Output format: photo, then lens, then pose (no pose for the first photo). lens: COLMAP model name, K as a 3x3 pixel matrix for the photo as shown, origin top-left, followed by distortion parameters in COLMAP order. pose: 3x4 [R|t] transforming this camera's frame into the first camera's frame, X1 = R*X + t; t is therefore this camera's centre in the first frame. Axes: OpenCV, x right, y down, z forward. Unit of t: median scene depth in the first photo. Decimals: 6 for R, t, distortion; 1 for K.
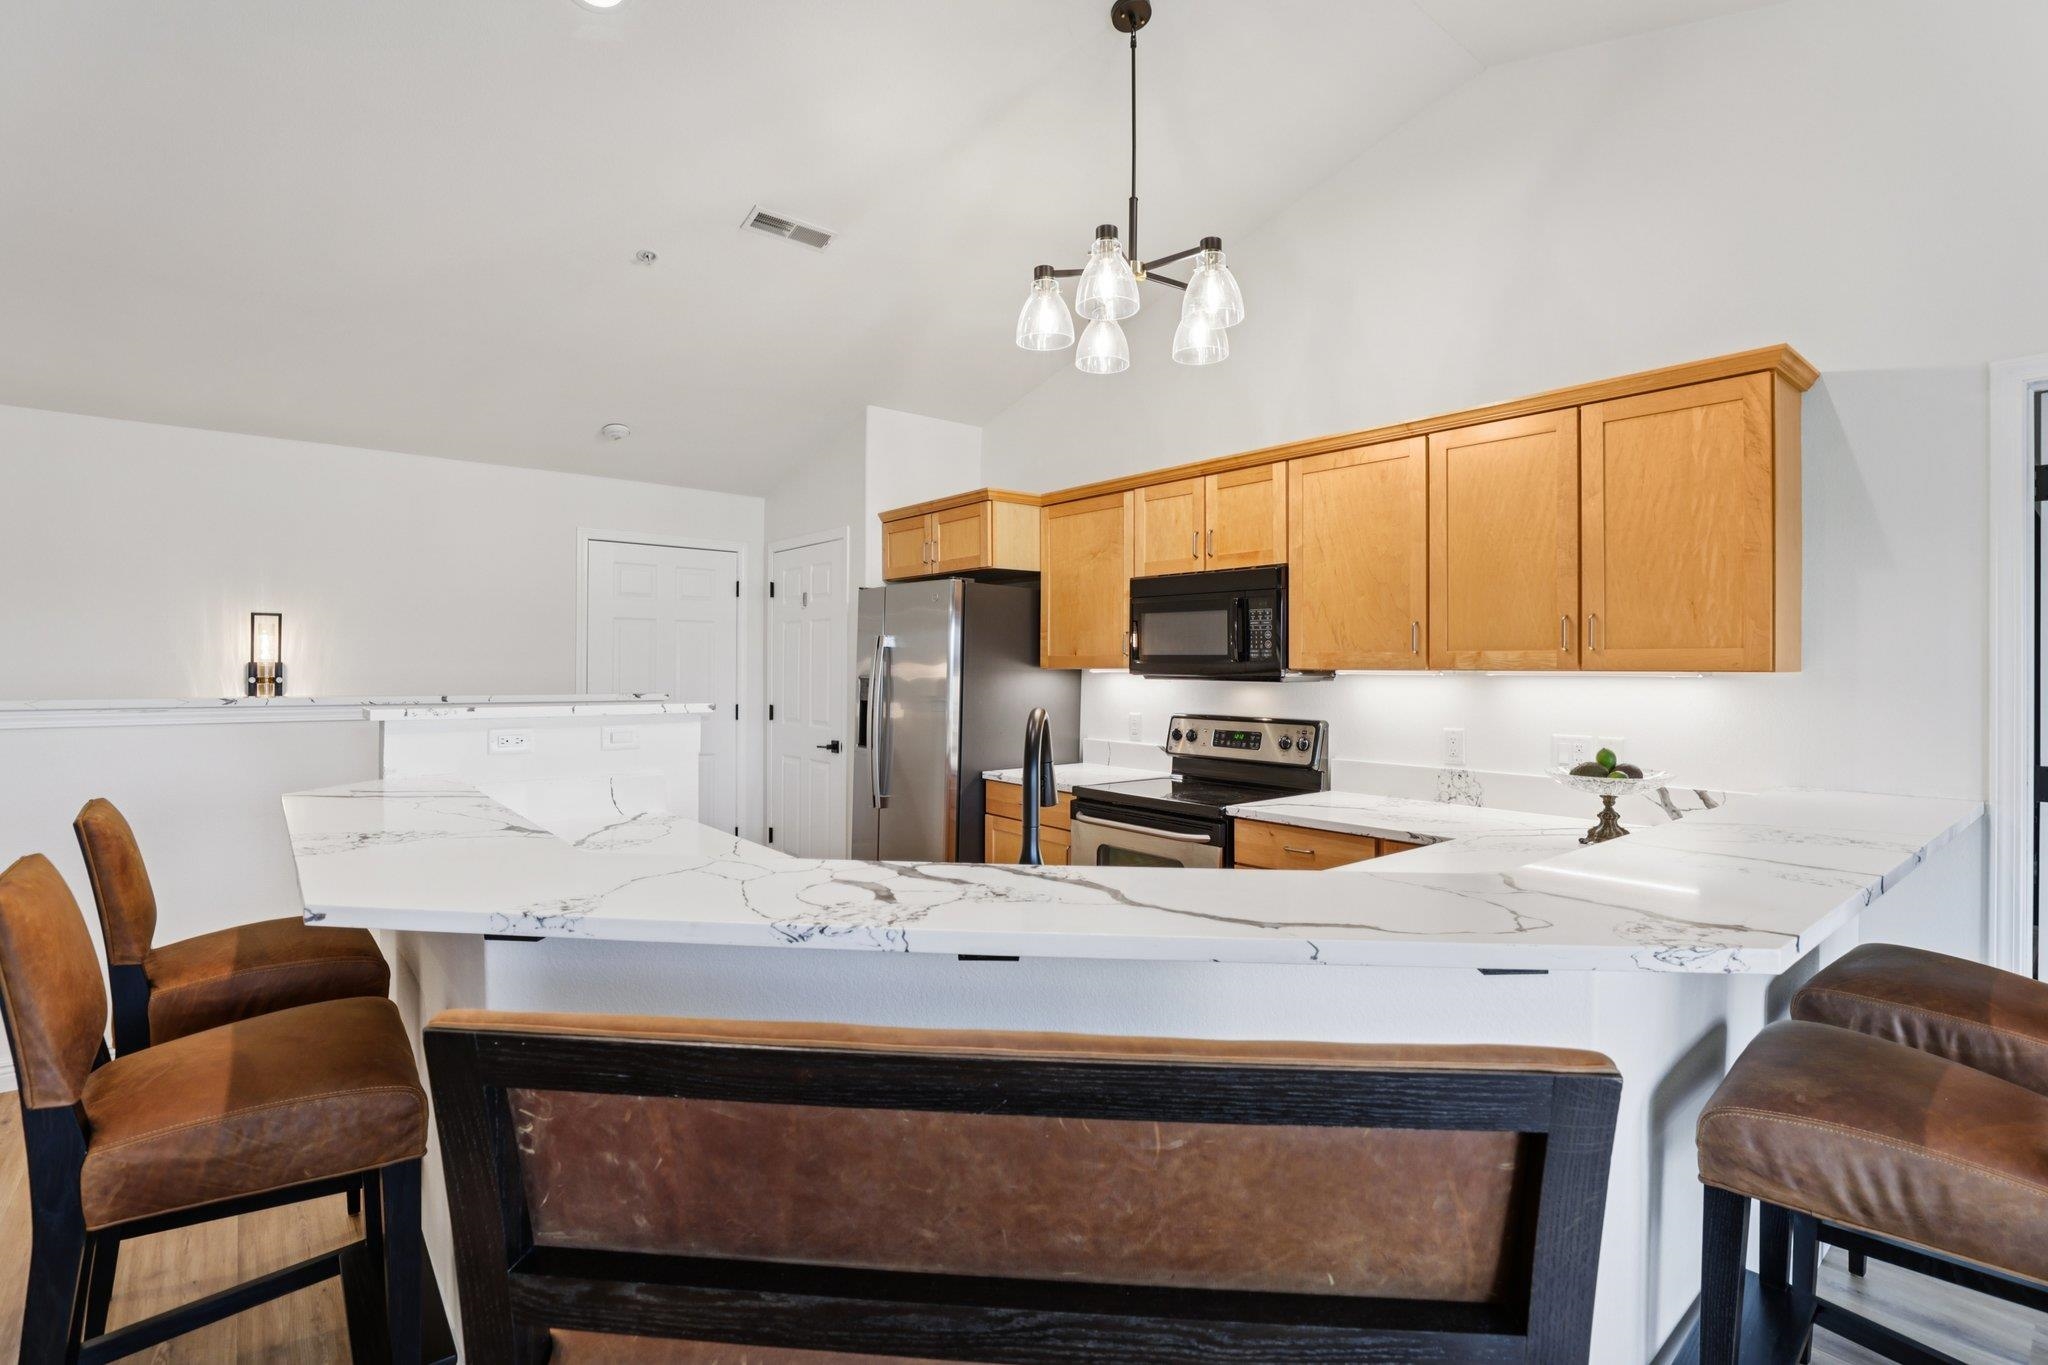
lens RADIAL K [[945.8, 0, 1025.8], [0, 945.8, 667.6], [0, 0, 1]] dist [-0.022240, 0.001261]
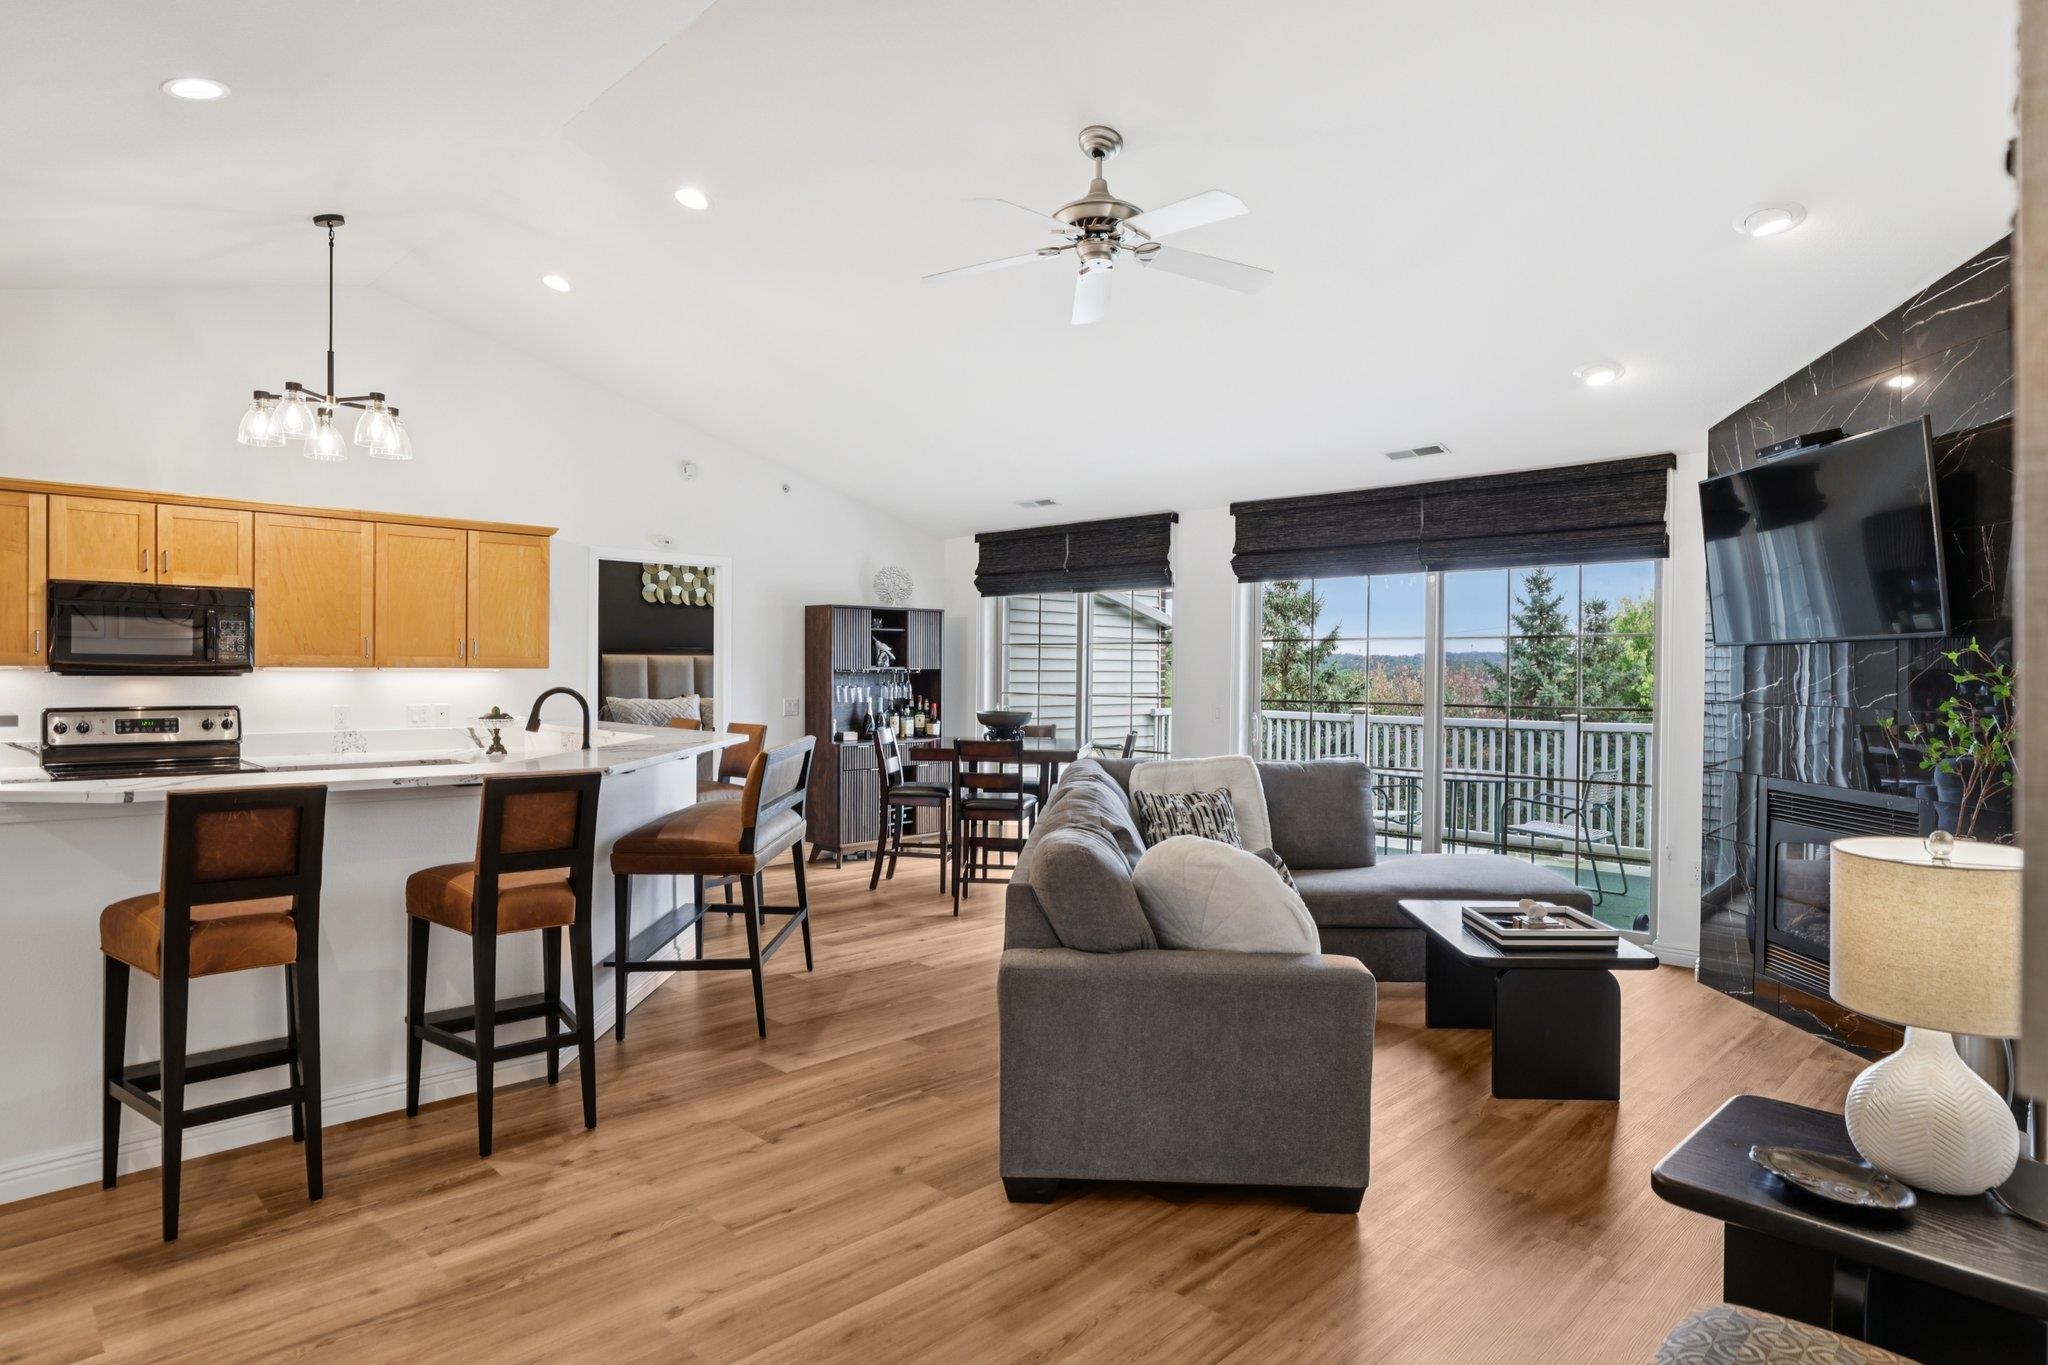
lens RADIAL K [[1157.5, 0, 1017.8], [0, 1157.5, 664.0], [0, 0, 1]] dist [0.013962, 0.004829]
pose [[-0.059705, 0.000130, 0.998216, -1.382297], [-0.007836, 0.999969, -0.000599, -0.009006], [-0.998185, -0.007857, -0.059702, 0.009128]]
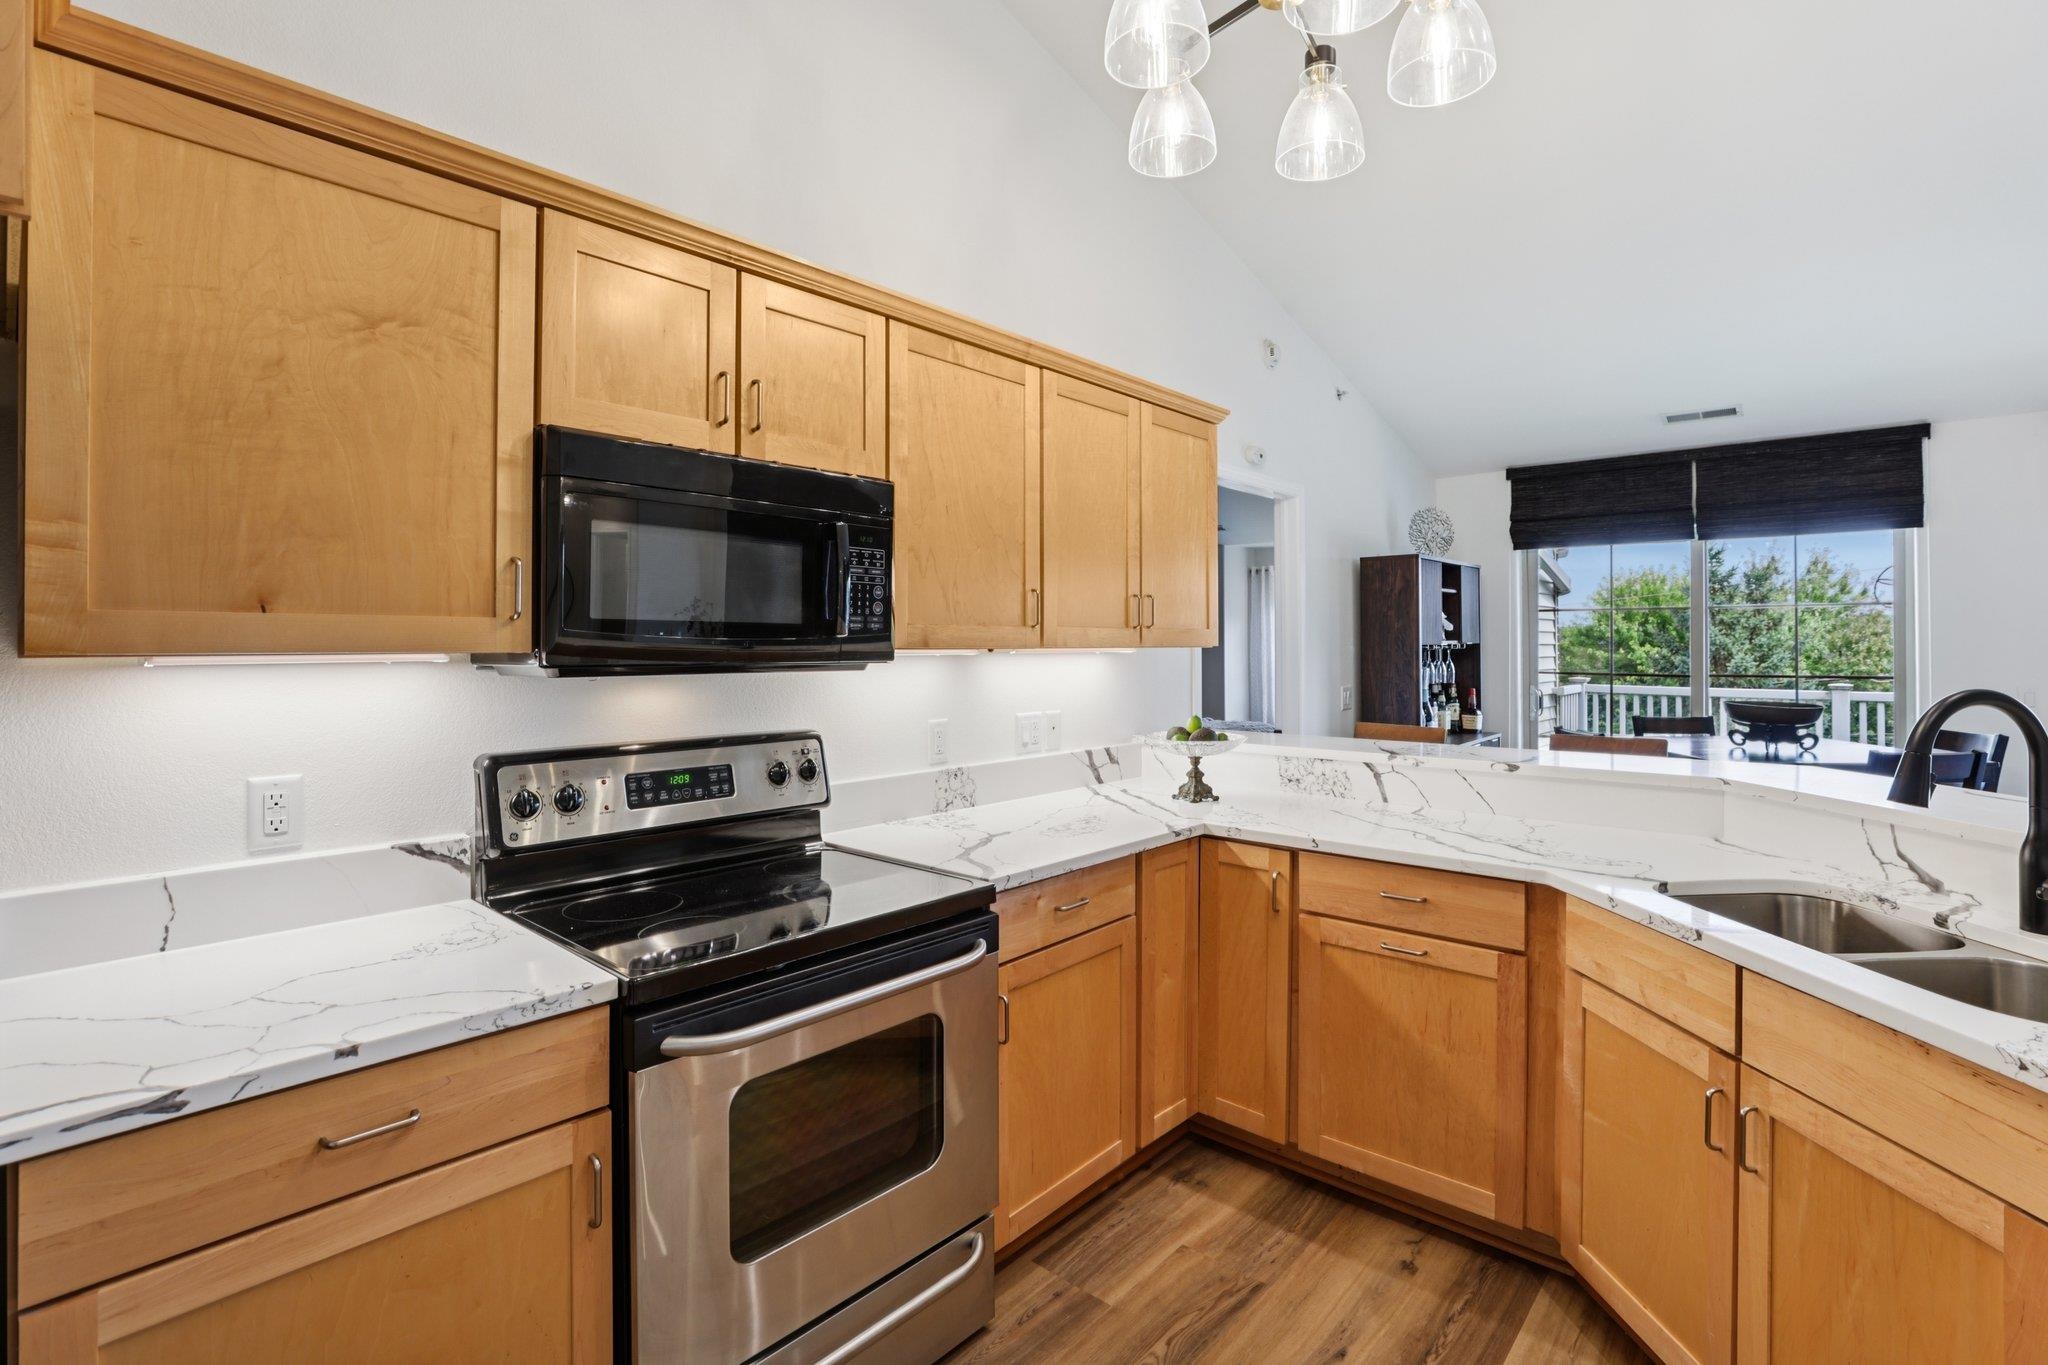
lens RADIAL K [[945.8, 0, 1037.8], [0, 945.8, 633.1], [0, 0, 1]] dist [-0.022240, 0.001261]
pose [[-0.143775, 0.011824, 0.989540, -0.342535], [0.004944, 0.999925, -0.011229, -0.001056], [-0.989598, 0.003277, -0.143823, 0.944408]]
